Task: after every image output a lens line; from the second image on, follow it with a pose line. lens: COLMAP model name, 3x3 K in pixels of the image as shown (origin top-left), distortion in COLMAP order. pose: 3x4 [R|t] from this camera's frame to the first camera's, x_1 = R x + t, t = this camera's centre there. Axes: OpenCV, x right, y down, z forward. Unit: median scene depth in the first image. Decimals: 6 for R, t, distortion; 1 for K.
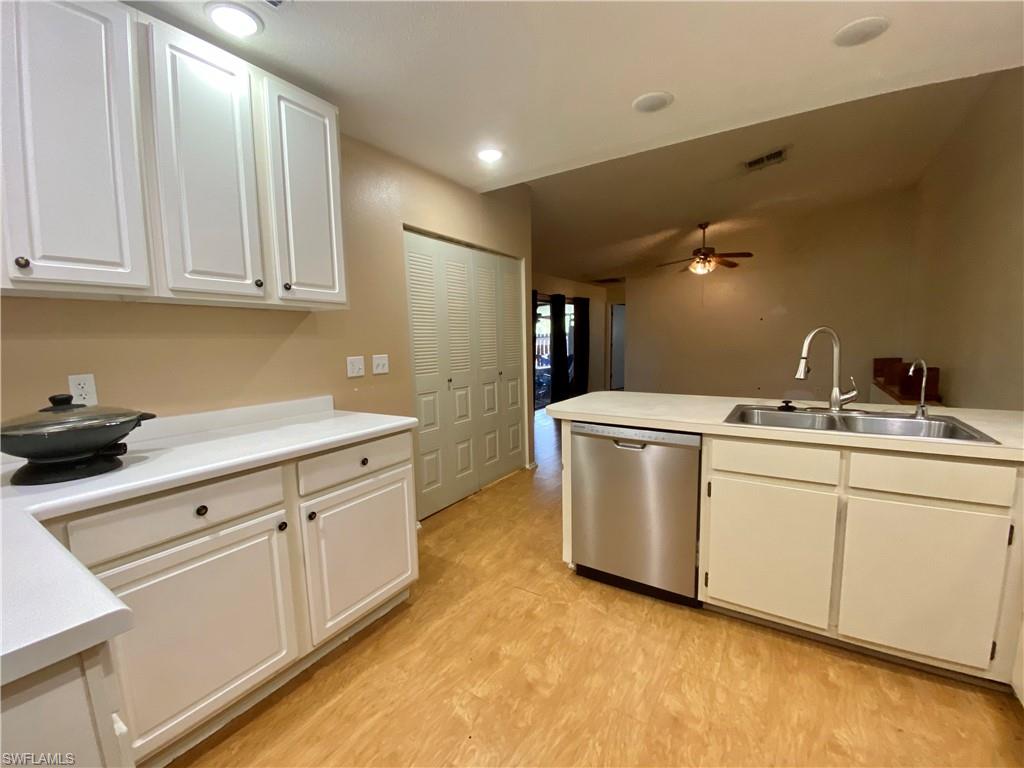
lens RADIAL K [[429.6, 0, 506.0], [0, 429.6, 390.7], [0, 0, 1]] dist [0.031235, -0.023730]
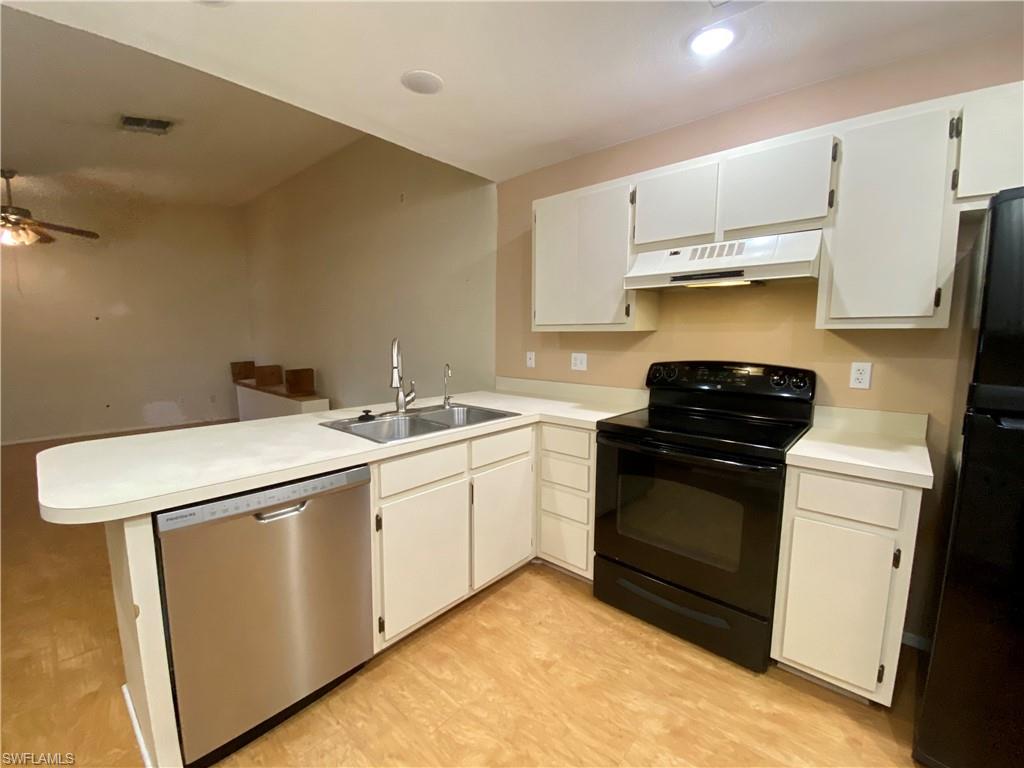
lens RADIAL K [[434.5, 0, 511.7], [0, 434.5, 389.1], [0, 0, 1]] dist [0.028365, -0.024229]
pose [[0.150806, -0.101483, 0.983341, -0.293214], [0.111732, 0.990093, 0.085044, -0.074329], [-0.982229, 0.097046, 0.160651, 0.508712]]
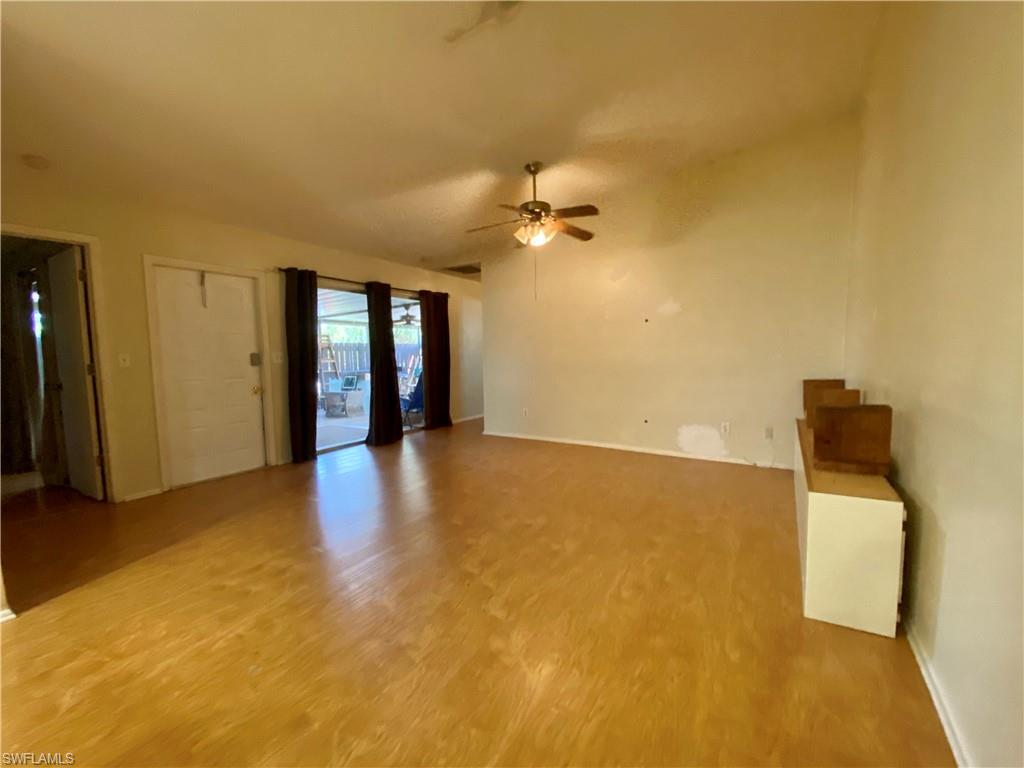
lens RADIAL K [[429.6, 0, 506.0], [0, 429.6, 390.7], [0, 0, 1]] dist [0.031235, -0.023730]
pose [[0.999743, 0.003715, 0.022344, 1.198625], [-0.002969, 0.999441, -0.033290, -0.105061], [-0.022455, 0.033215, 0.999196, 1.125403]]
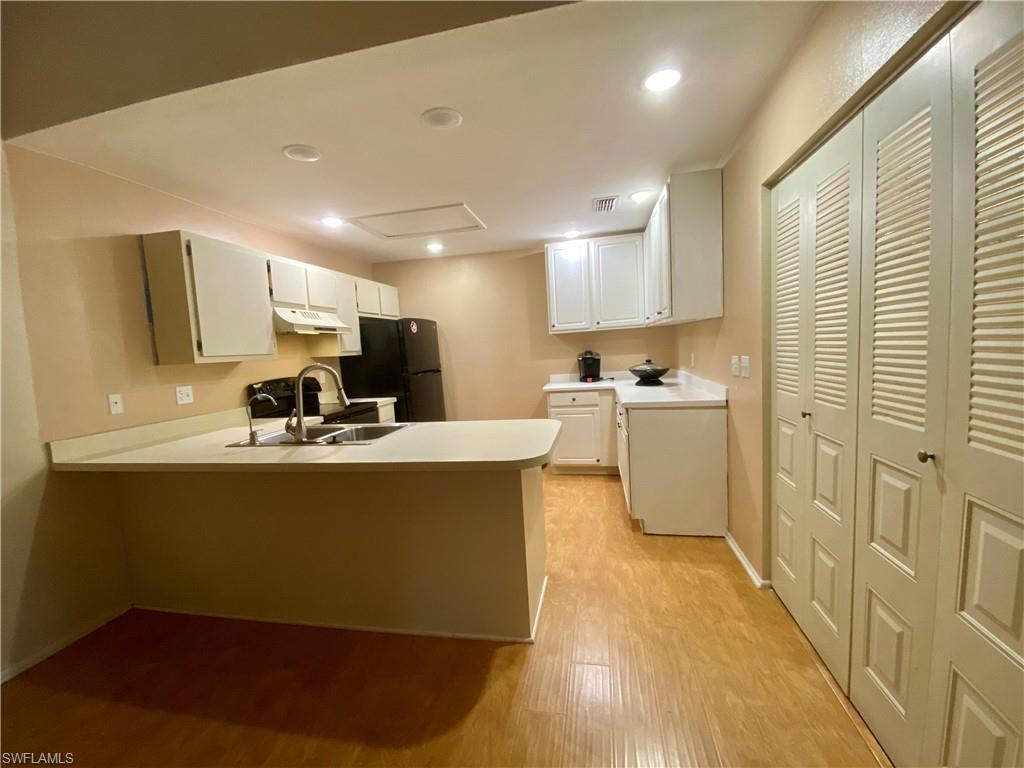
lens RADIAL K [[429.6, 0, 506.0], [0, 429.6, 390.7], [0, 0, 1]] dist [0.031235, -0.023730]
pose [[-0.930264, 0.111481, -0.349545, 0.628920], [0.036000, 0.975857, 0.215422, -0.286077], [0.365121, 0.187816, -0.911818, 2.096450]]
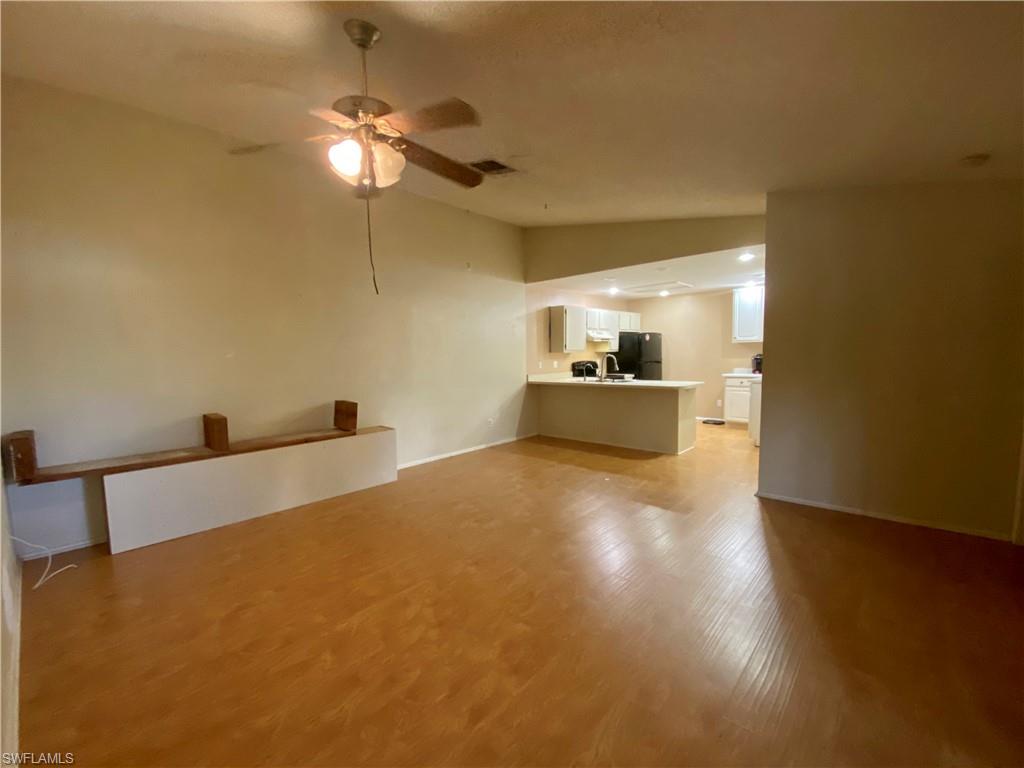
lens RADIAL K [[429.6, 0, 506.0], [0, 429.6, 390.7], [0, 0, 1]] dist [0.031235, -0.023730]
pose [[-0.985730, 0.027830, 0.166015, 0.905050], [0.061050, 0.978196, 0.198511, -0.532343], [-0.156871, 0.205813, -0.965936, 4.014438]]
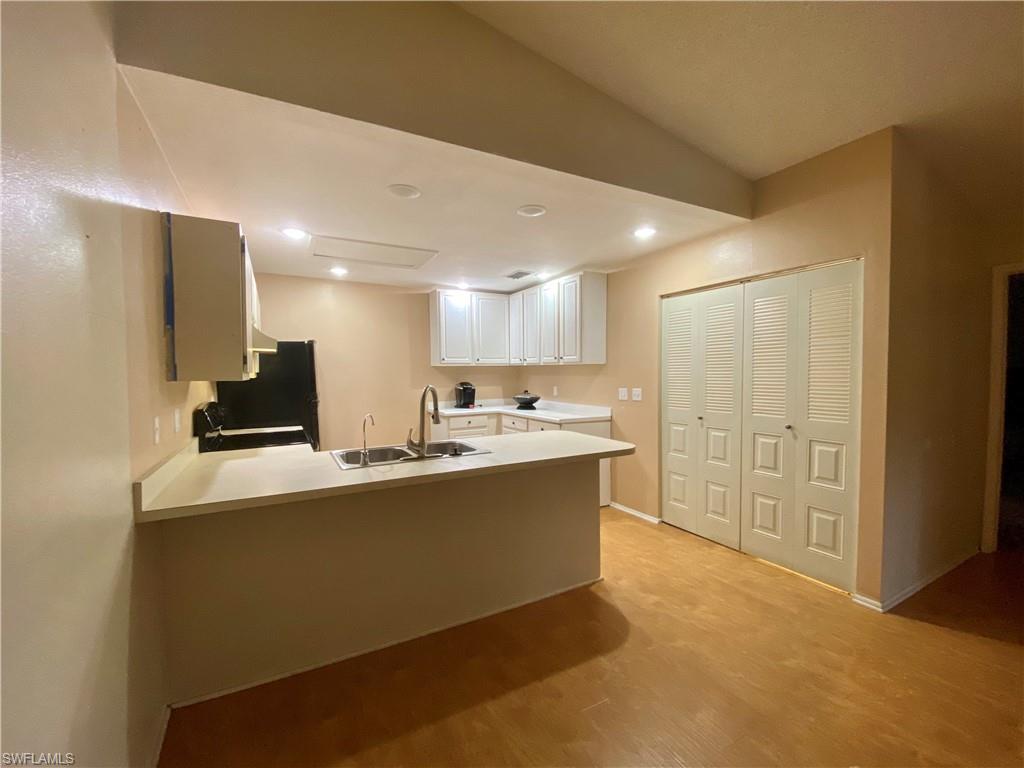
lens RADIAL K [[429.6, 0, 506.0], [0, 429.6, 390.7], [0, 0, 1]] dist [0.031235, -0.023730]
pose [[-0.483150, 0.064571, -0.873153, 1.605678], [-0.083559, 0.989324, 0.119398, -0.277680], [0.871541, 0.130647, -0.472597, 1.669176]]
